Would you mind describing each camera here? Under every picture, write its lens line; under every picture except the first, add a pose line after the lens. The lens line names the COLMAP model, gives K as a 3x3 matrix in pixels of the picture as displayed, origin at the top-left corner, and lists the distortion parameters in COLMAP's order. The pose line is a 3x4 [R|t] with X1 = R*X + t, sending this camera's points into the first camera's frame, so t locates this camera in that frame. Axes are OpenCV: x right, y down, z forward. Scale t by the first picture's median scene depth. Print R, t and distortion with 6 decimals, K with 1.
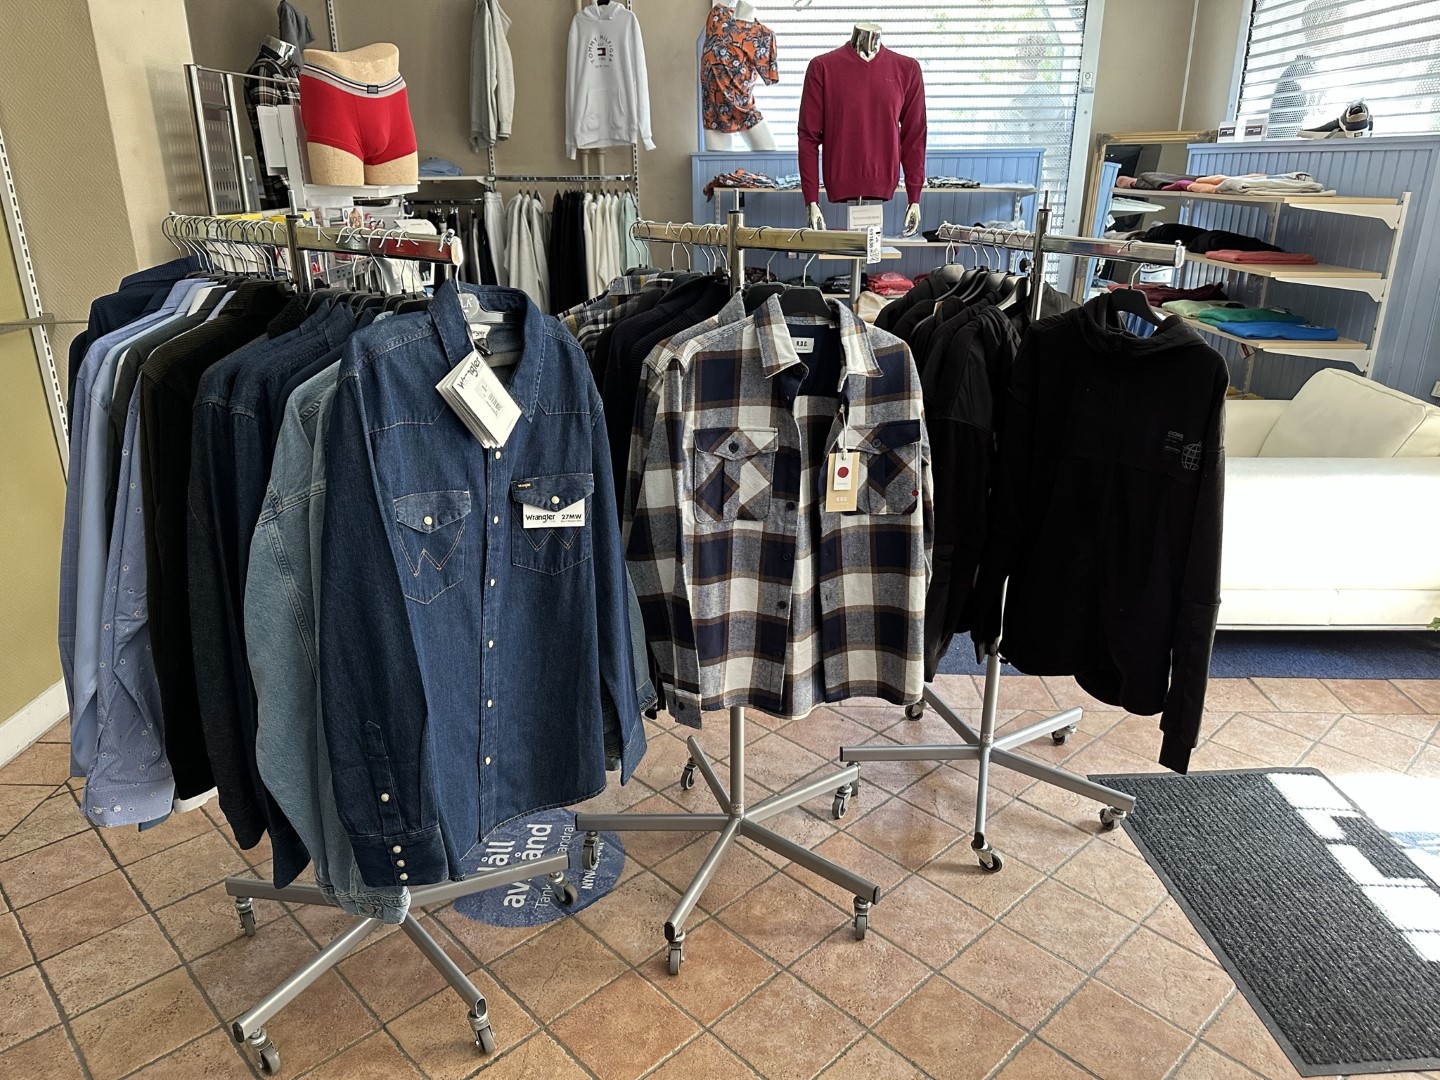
lens RADIAL K [[1003.1, 0, 716.3], [0, 1003.1, 535.9], [0, 0, 1]] dist [0.032412, -0.067099]
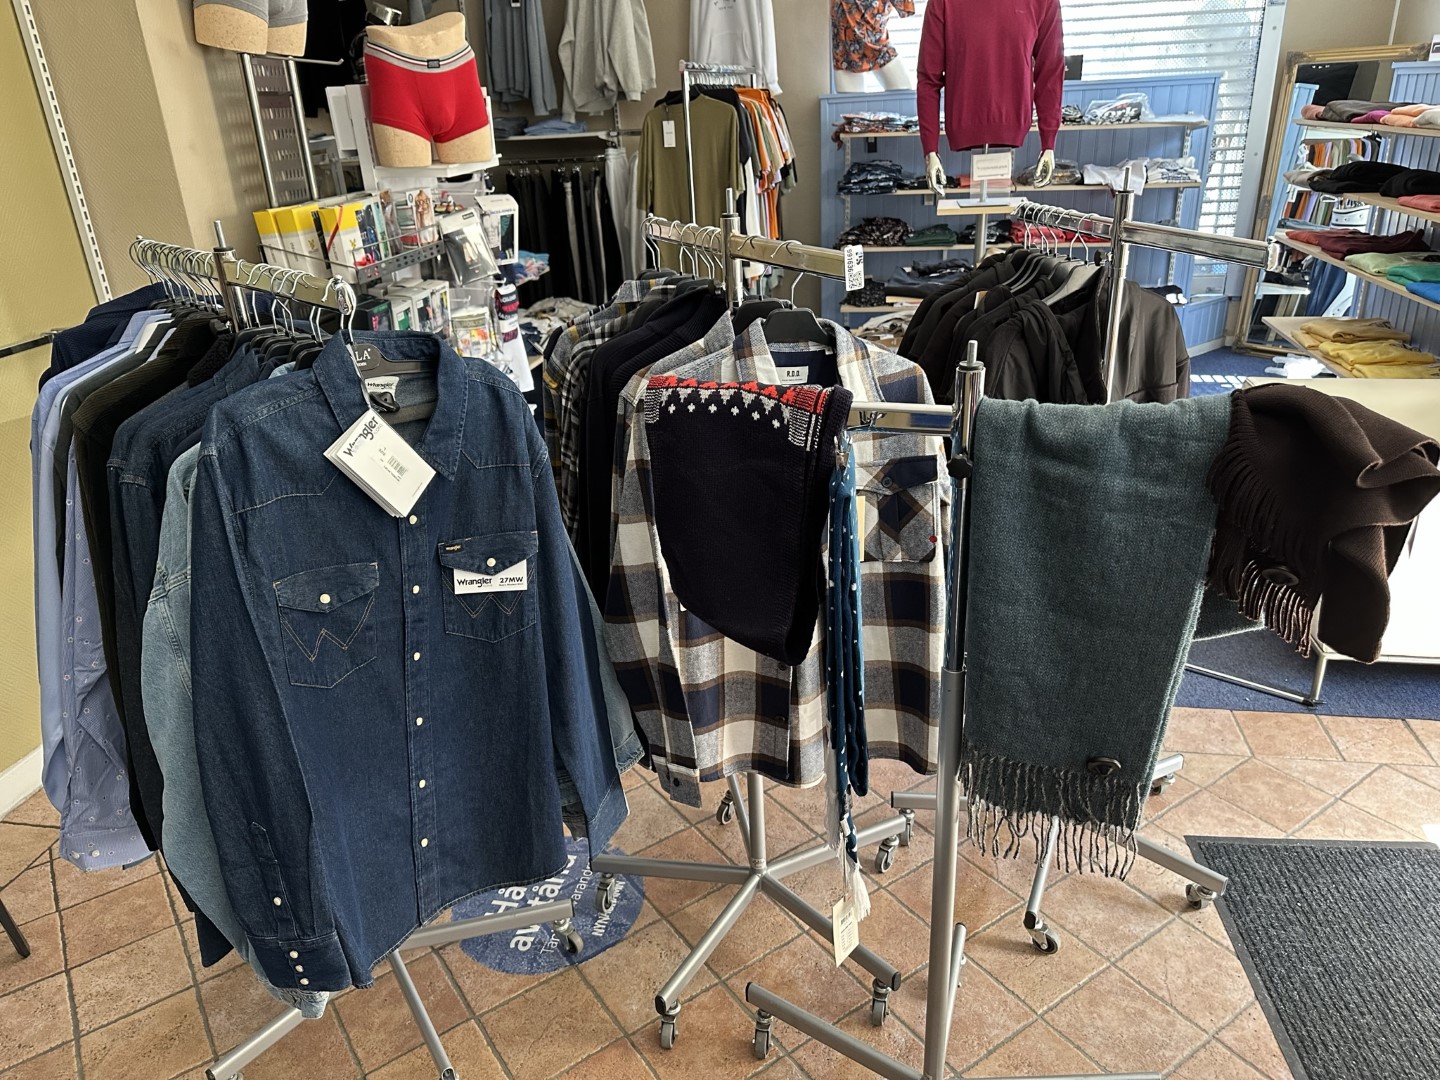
lens RADIAL K [[1008.3, 0, 720.0], [0, 1008.3, 540.0], [0, 0, 1]] dist [-0.007716, -0.009165]
pose [[0.986184, 0.022284, -0.164149, 0.137994], [-0.011713, 0.997811, 0.065085, -0.086814], [0.165240, -0.062263, 0.984286, 0.115838]]
